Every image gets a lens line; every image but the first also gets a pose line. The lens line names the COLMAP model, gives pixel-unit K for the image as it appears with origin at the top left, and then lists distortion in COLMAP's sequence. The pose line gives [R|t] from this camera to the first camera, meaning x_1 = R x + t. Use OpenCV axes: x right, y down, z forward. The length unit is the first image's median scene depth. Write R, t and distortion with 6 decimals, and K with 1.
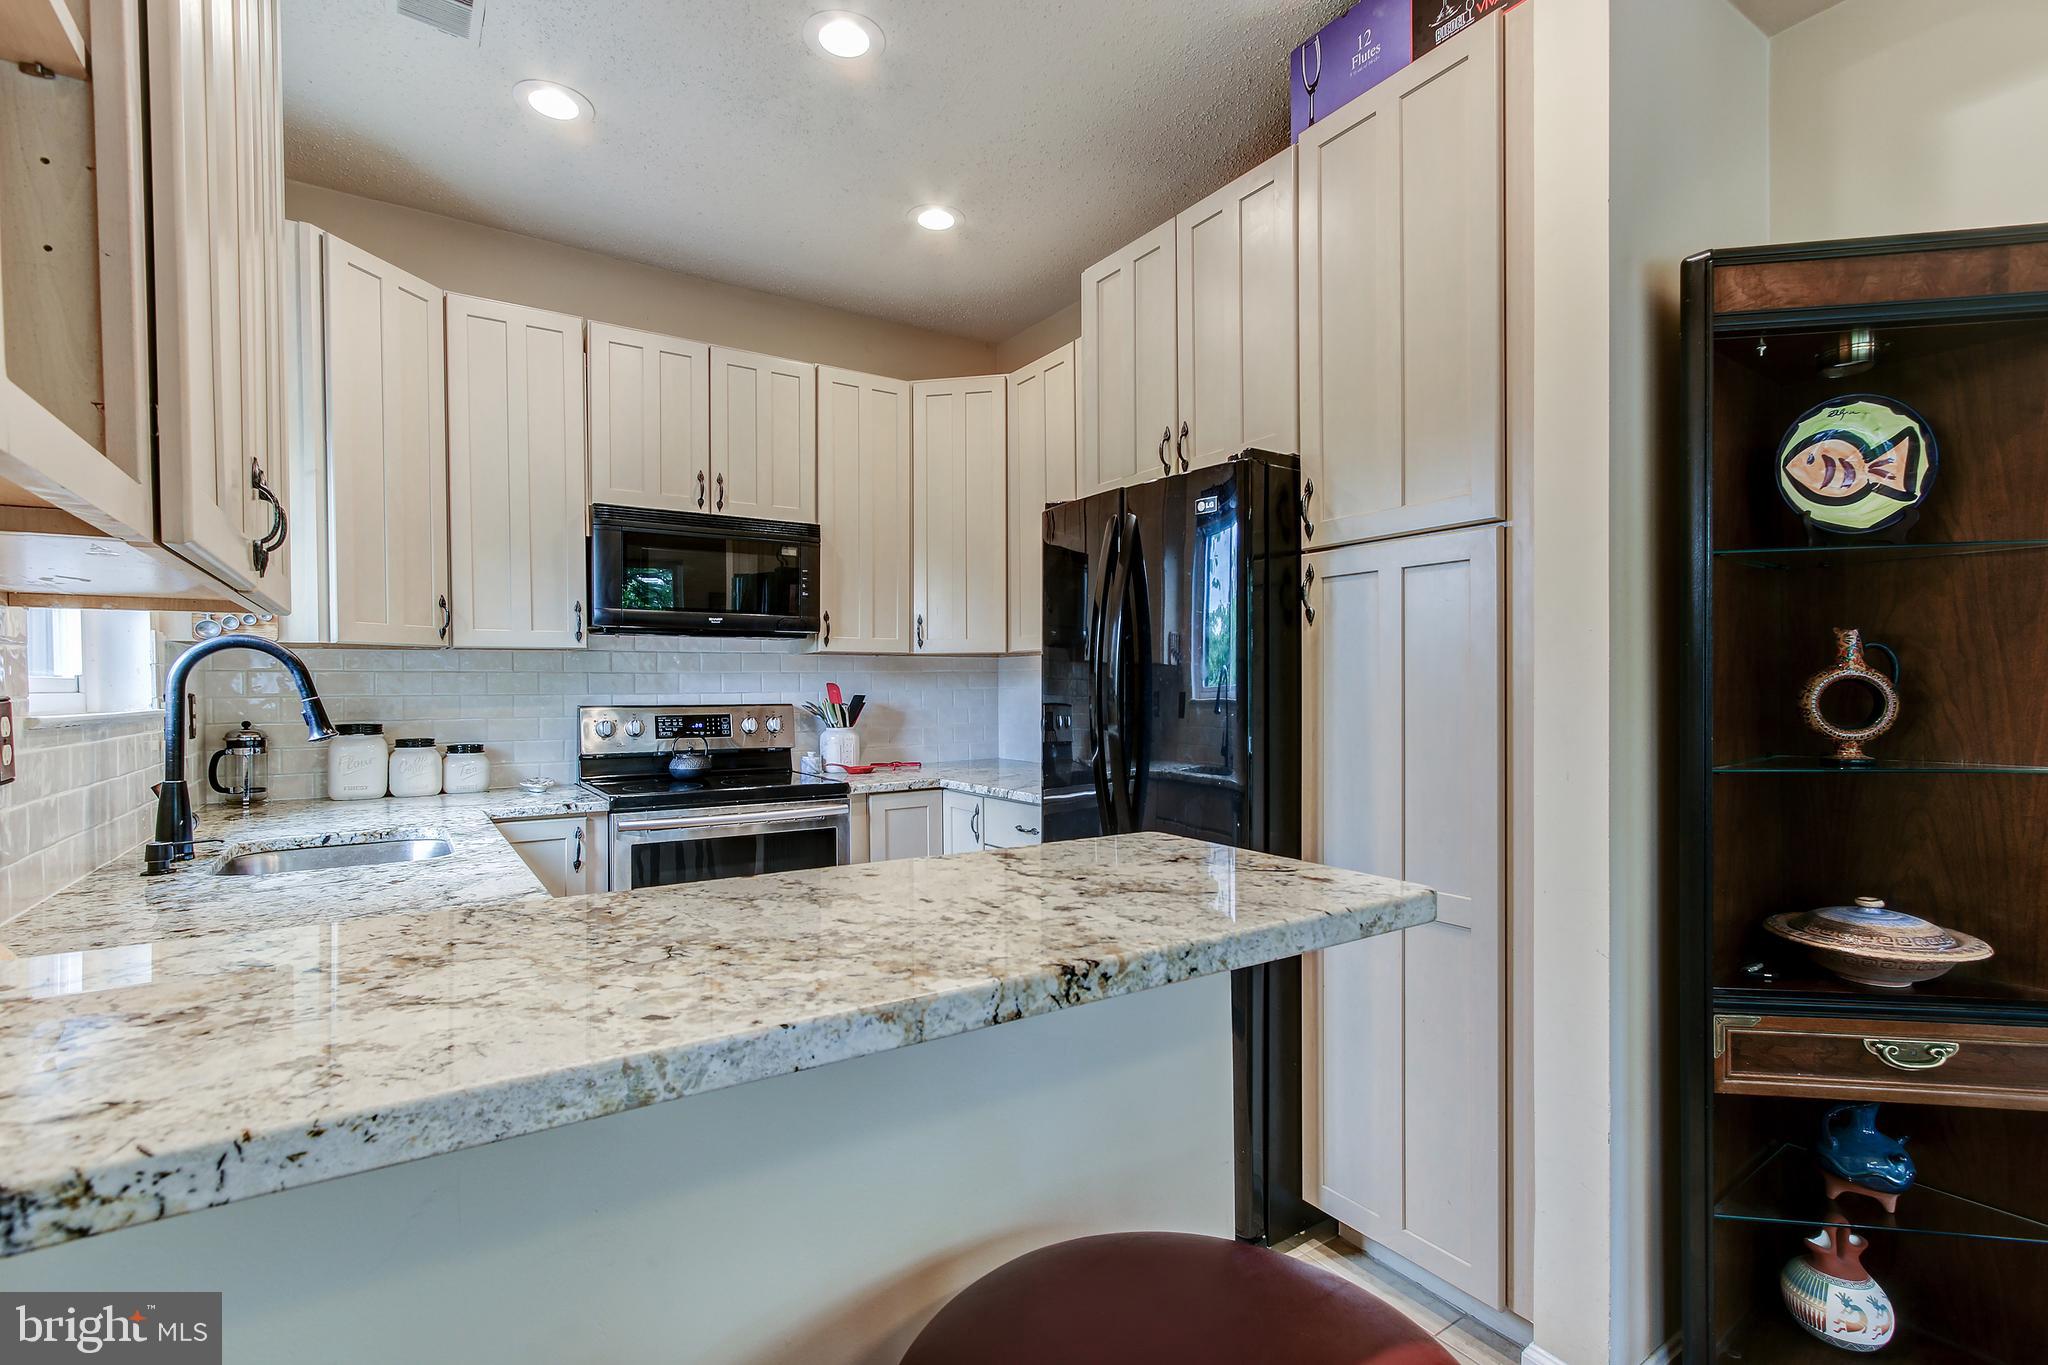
lens RADIAL K [[939.5, 0, 1025.4], [0, 939.5, 694.5], [0, 0, 1]] dist [-0.007626, 0.006323]
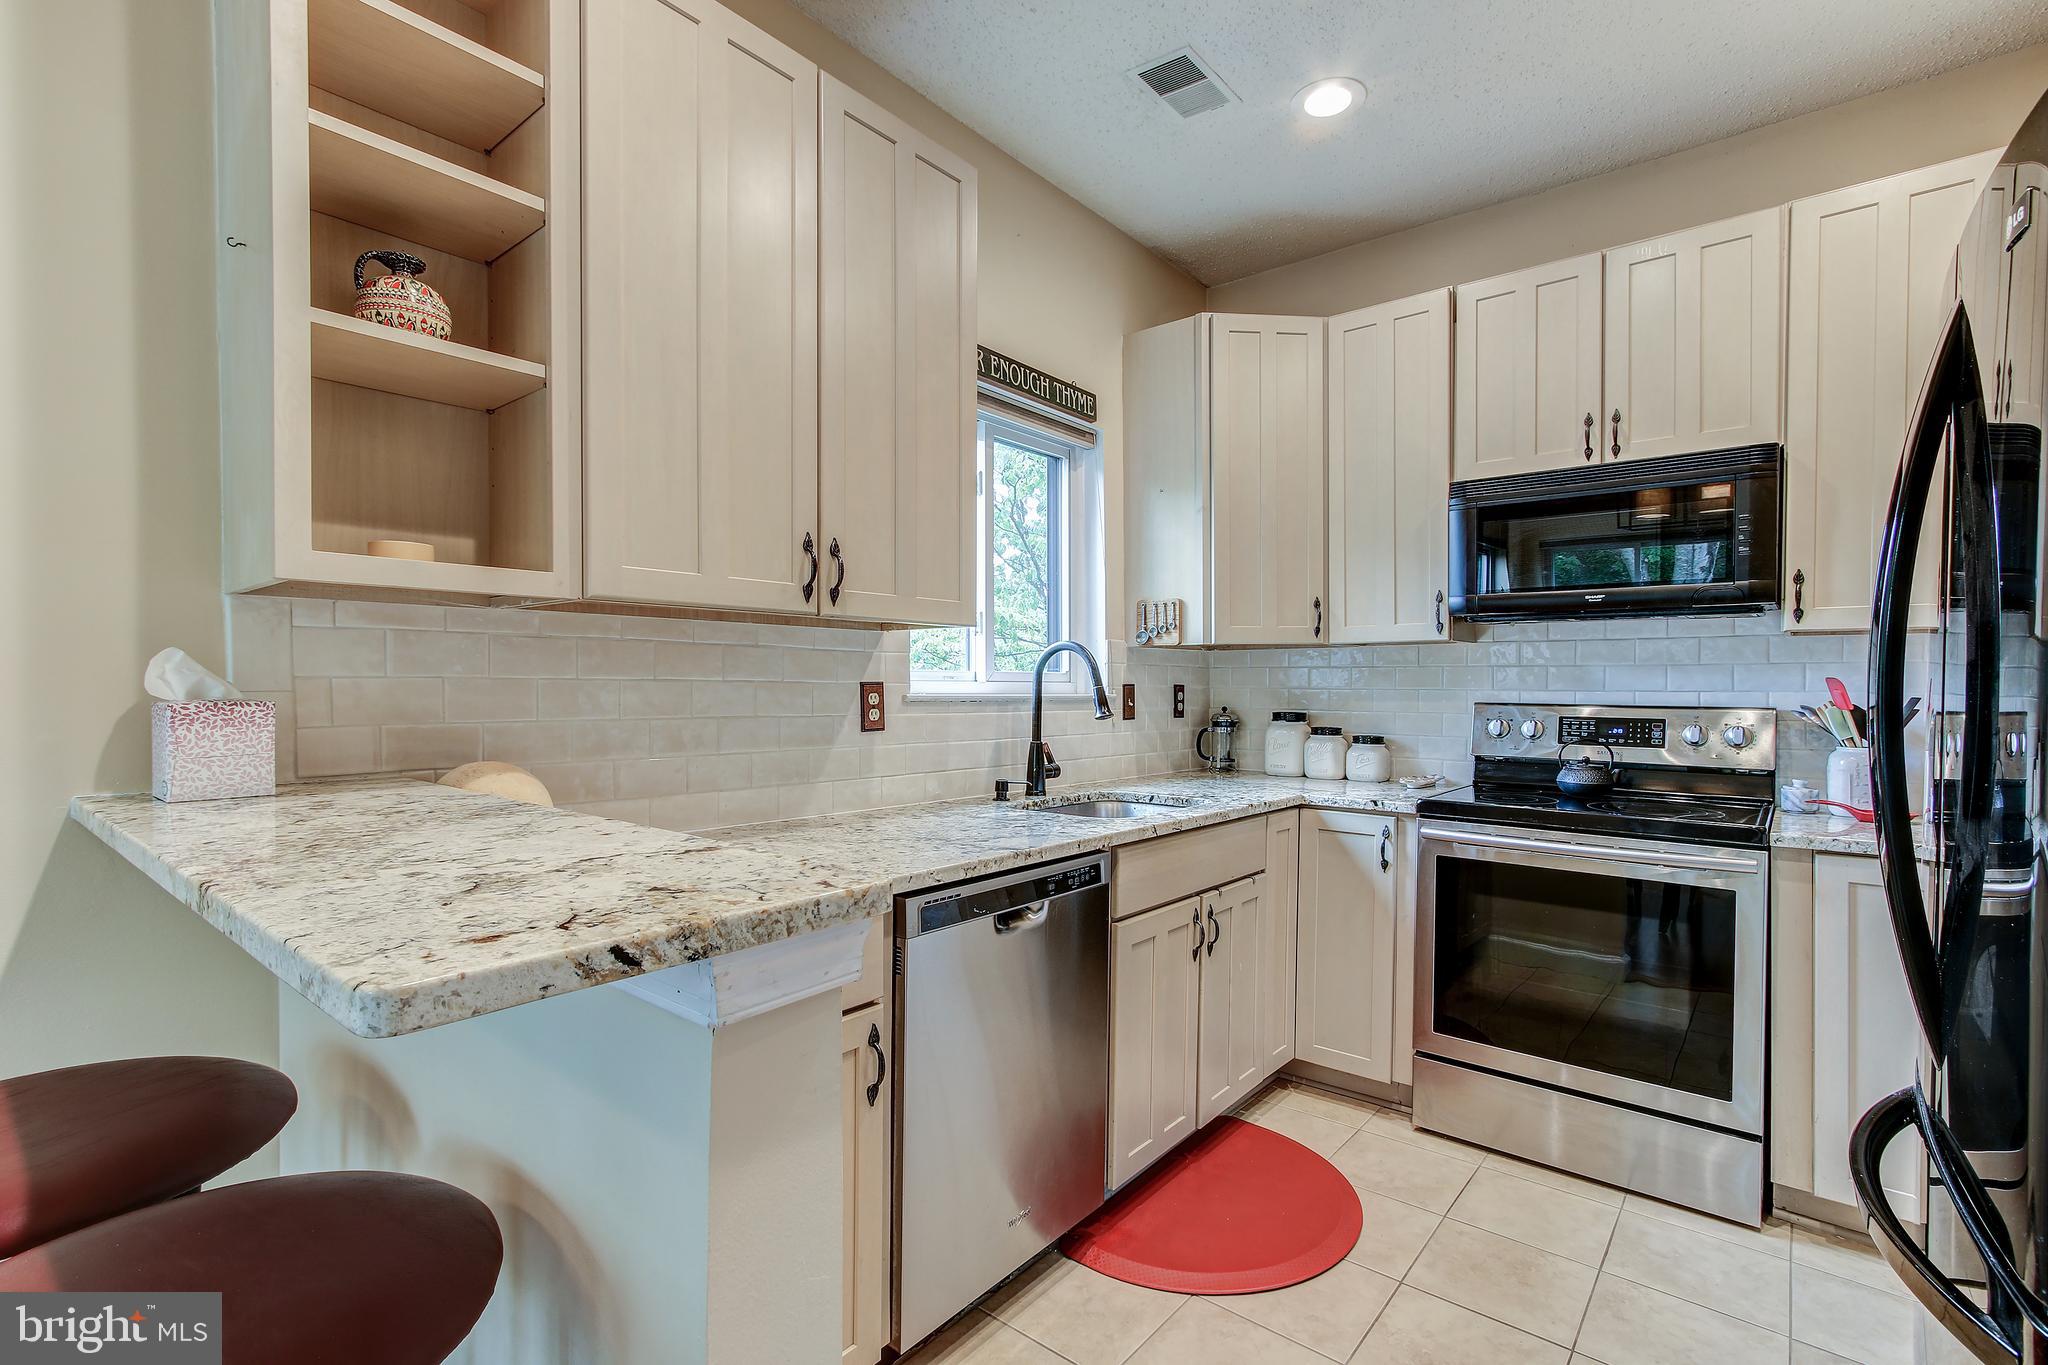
lens RADIAL K [[939.5, 0, 1024.2], [0, 939.5, 695.5], [0, 0, 1]] dist [-0.007626, 0.006323]
pose [[0.291022, 0.016958, -0.956566, 0.288525], [-0.015559, 0.999795, 0.012991, 0.000336], [0.956590, 0.011103, 0.291226, 0.309539]]
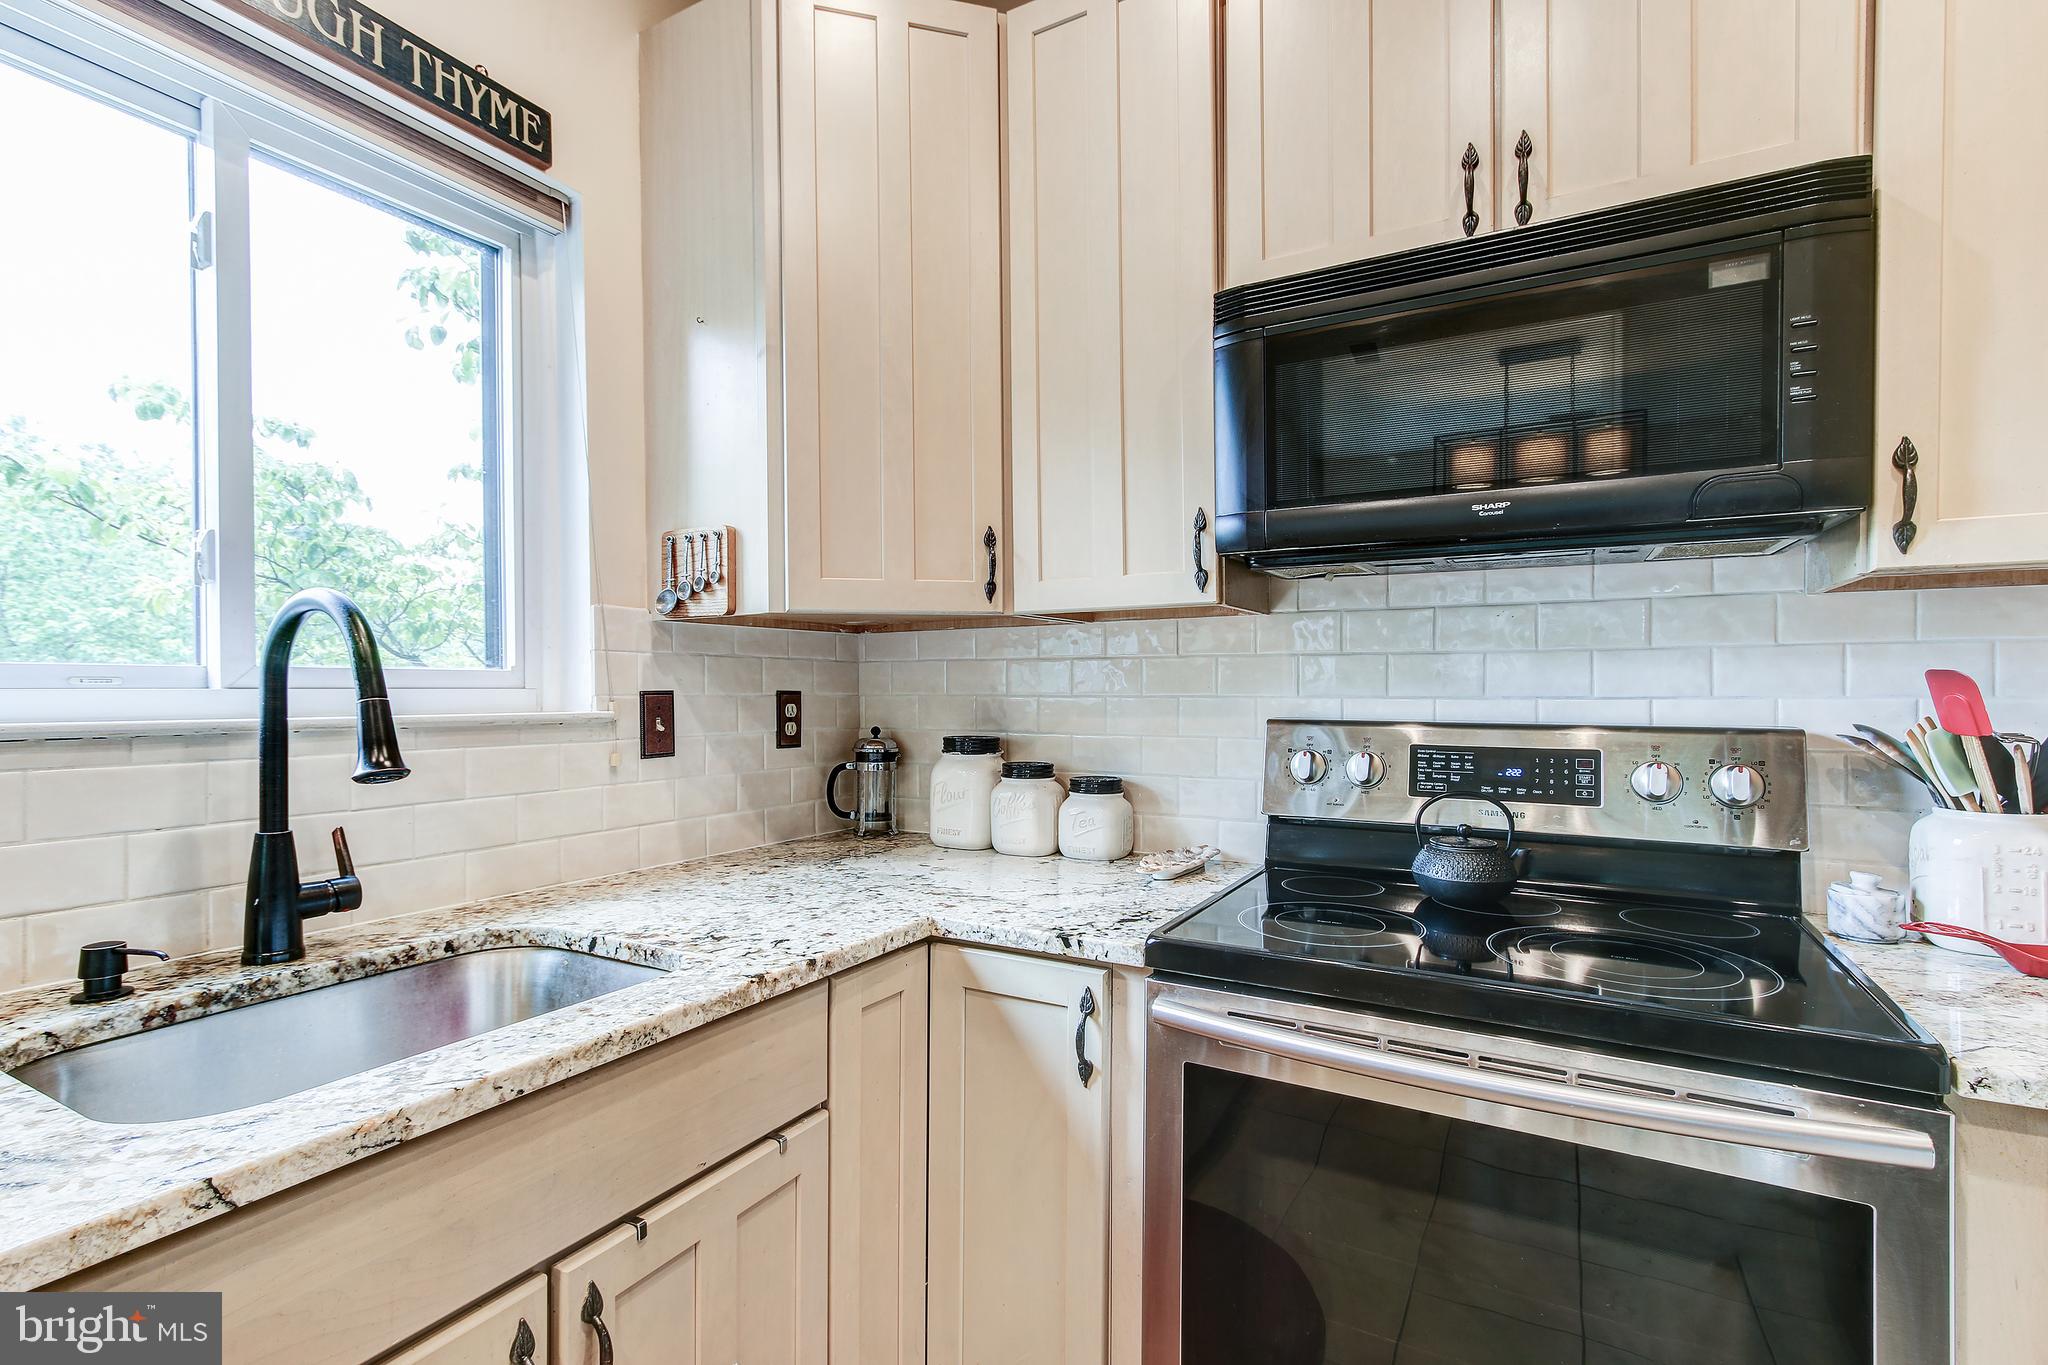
lens RADIAL K [[939.5, 0, 1023.5], [0, 939.5, 695.7], [0, 0, 1]] dist [-0.007626, 0.006323]
pose [[0.455966, 0.010315, -0.889938, -0.074665], [-0.009294, 0.999933, 0.006829, -0.003271], [0.889949, 0.005157, 0.456031, 0.655237]]
